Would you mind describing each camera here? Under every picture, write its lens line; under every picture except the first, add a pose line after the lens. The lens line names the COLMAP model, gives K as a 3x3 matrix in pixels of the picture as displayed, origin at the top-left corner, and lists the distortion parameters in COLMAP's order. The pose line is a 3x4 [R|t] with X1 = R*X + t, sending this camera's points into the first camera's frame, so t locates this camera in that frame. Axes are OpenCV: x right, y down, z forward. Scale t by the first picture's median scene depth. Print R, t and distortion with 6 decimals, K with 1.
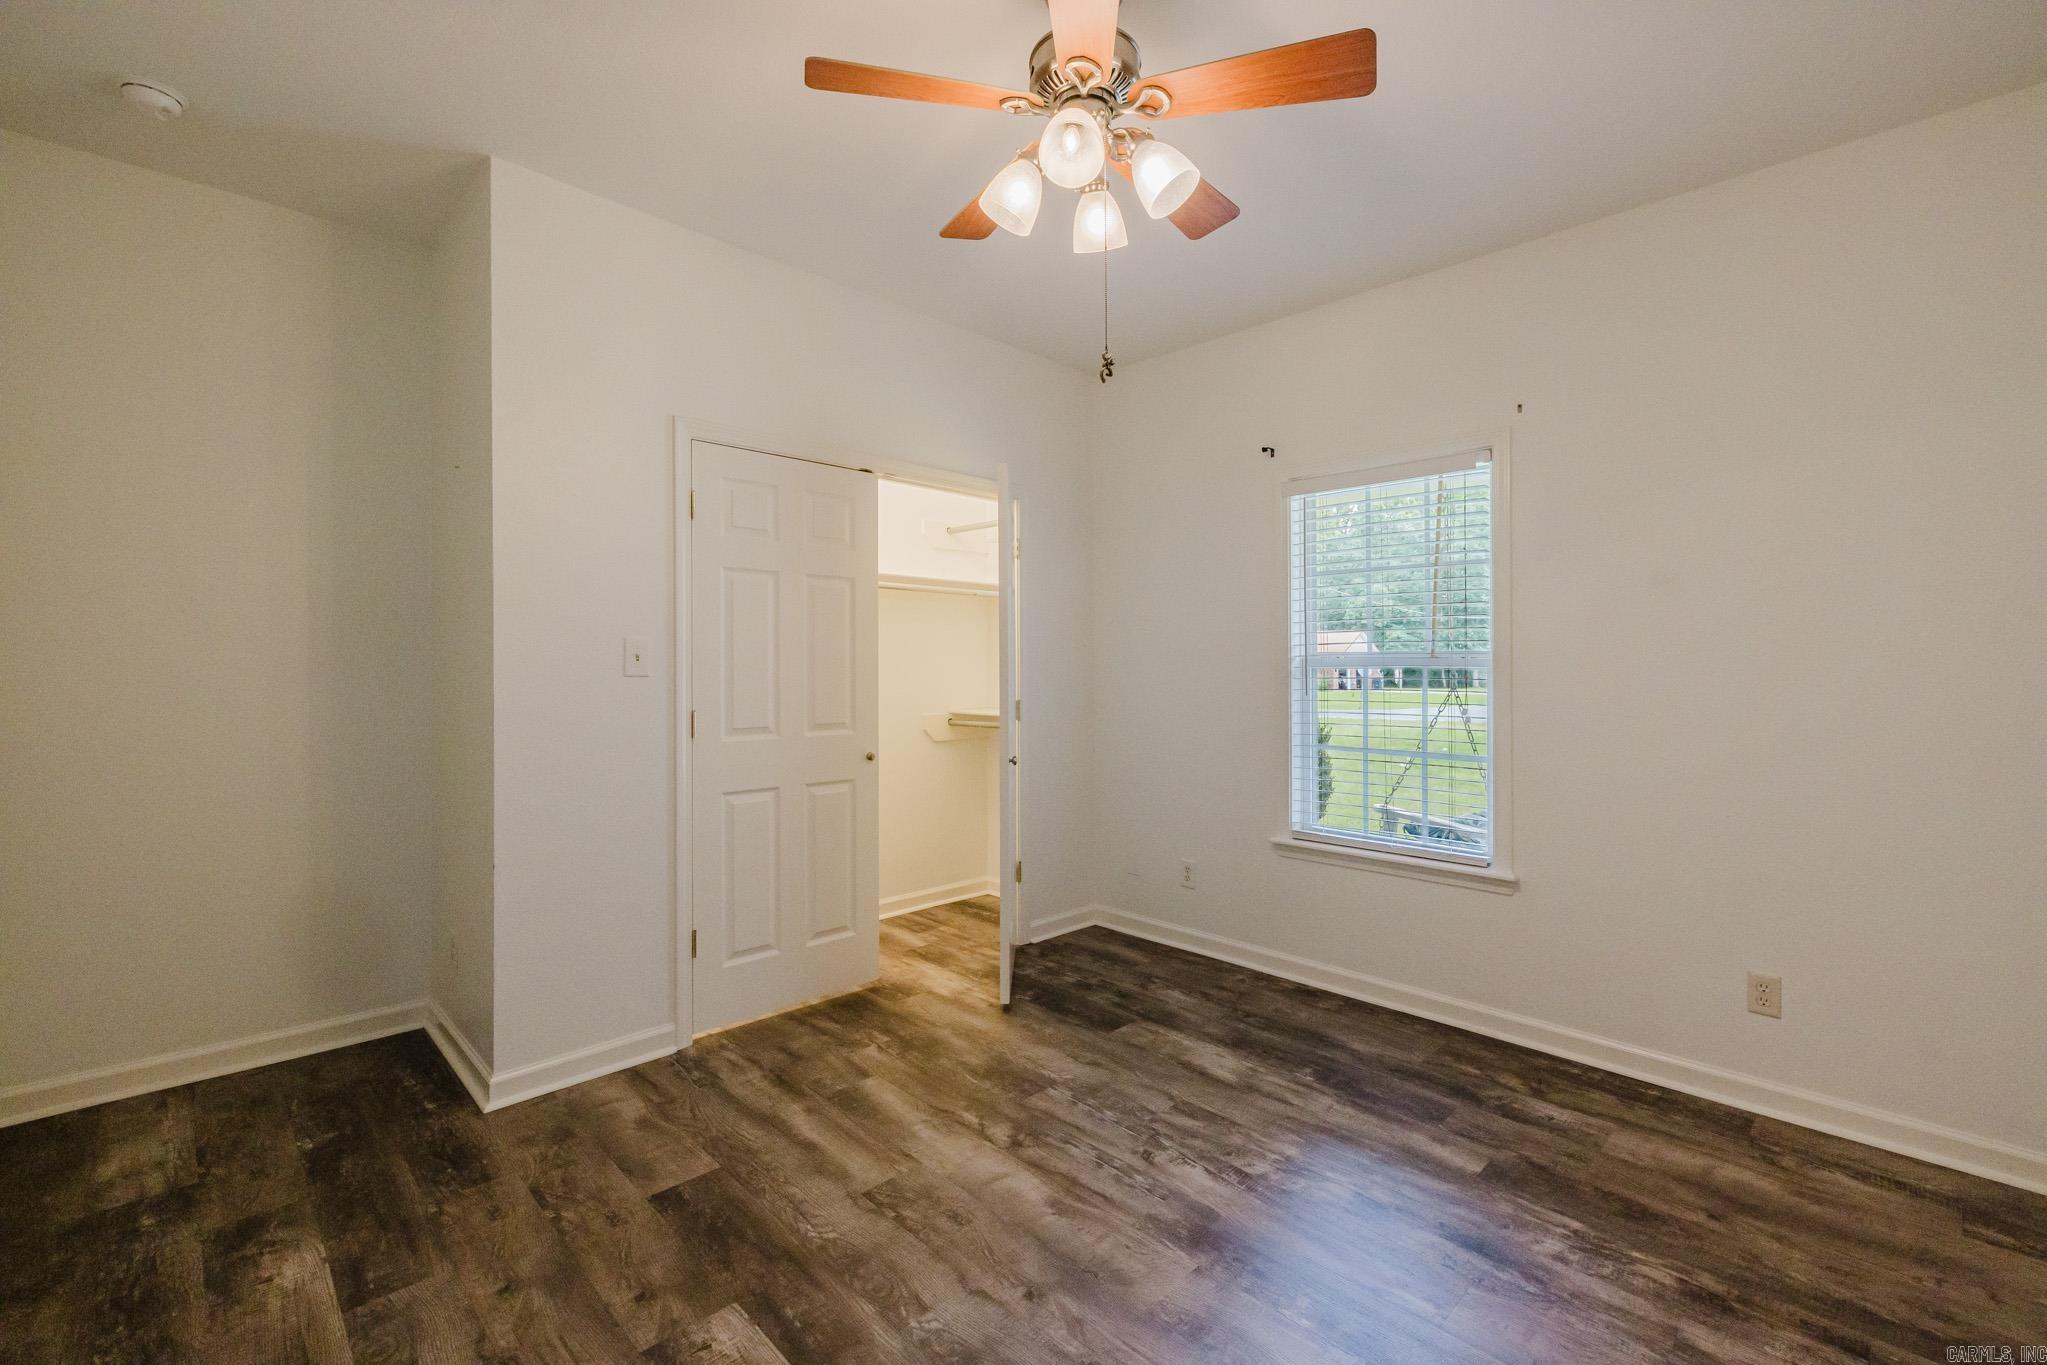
lens RADIAL K [[899.0, 0, 1027.8], [0, 899.0, 681.5], [0, 0, 1]] dist [-0.002907, 0.000402]
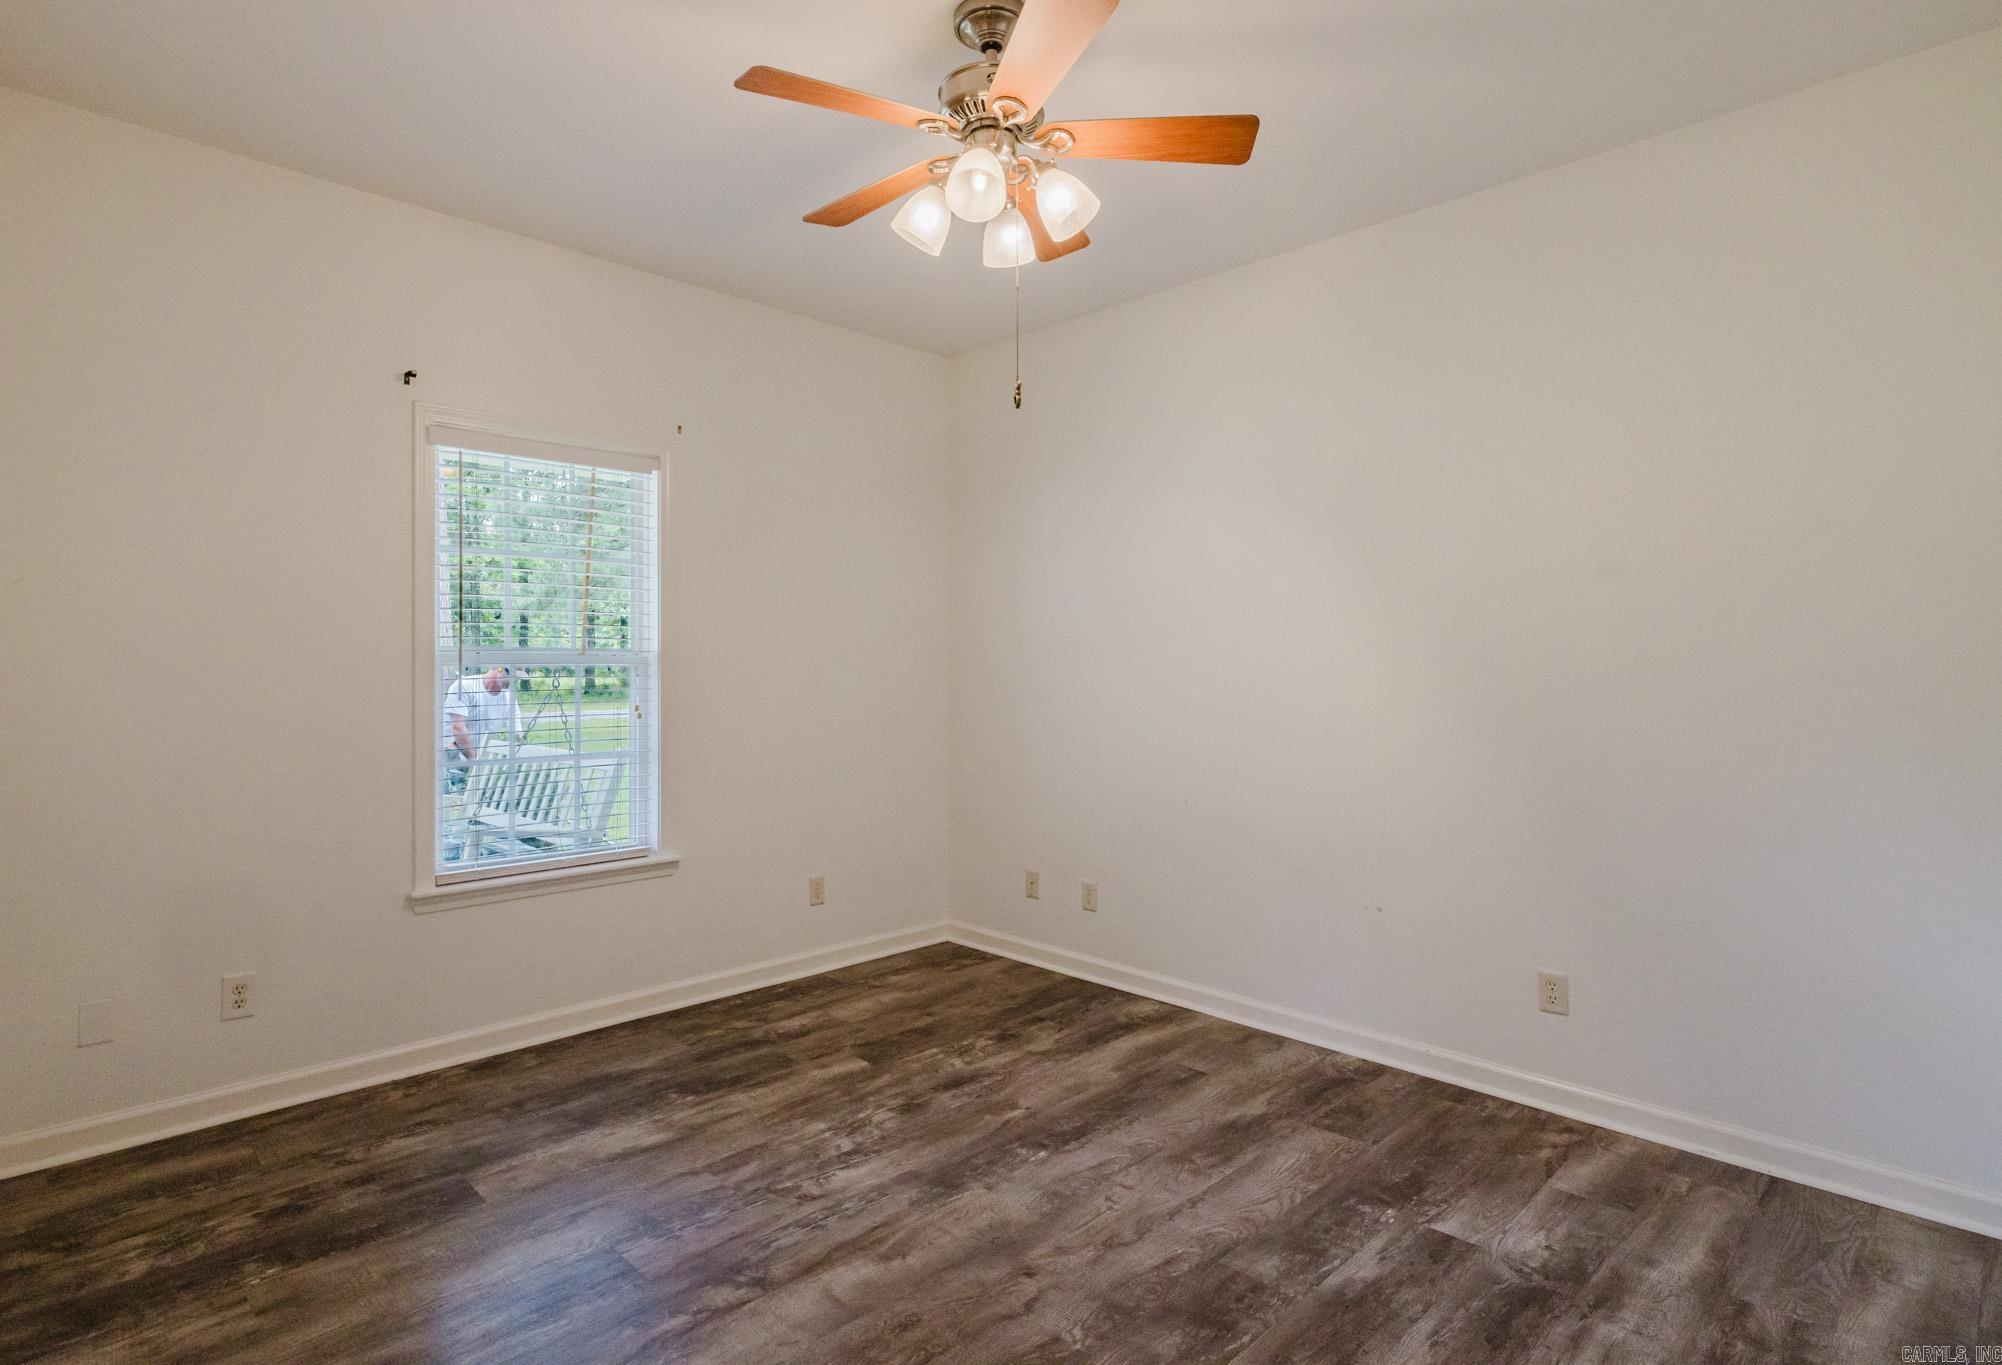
lens RADIAL K [[1015.0, 0, 996.5], [0, 1015.0, 675.2], [0, 0, 1]] dist [-0.001742, 0.000516]
pose [[-0.022201, -0.015851, 0.999628, -0.794492], [0.012523, 0.999791, 0.016132, -0.020690], [-0.999675, 0.012876, -0.021997, 0.721294]]
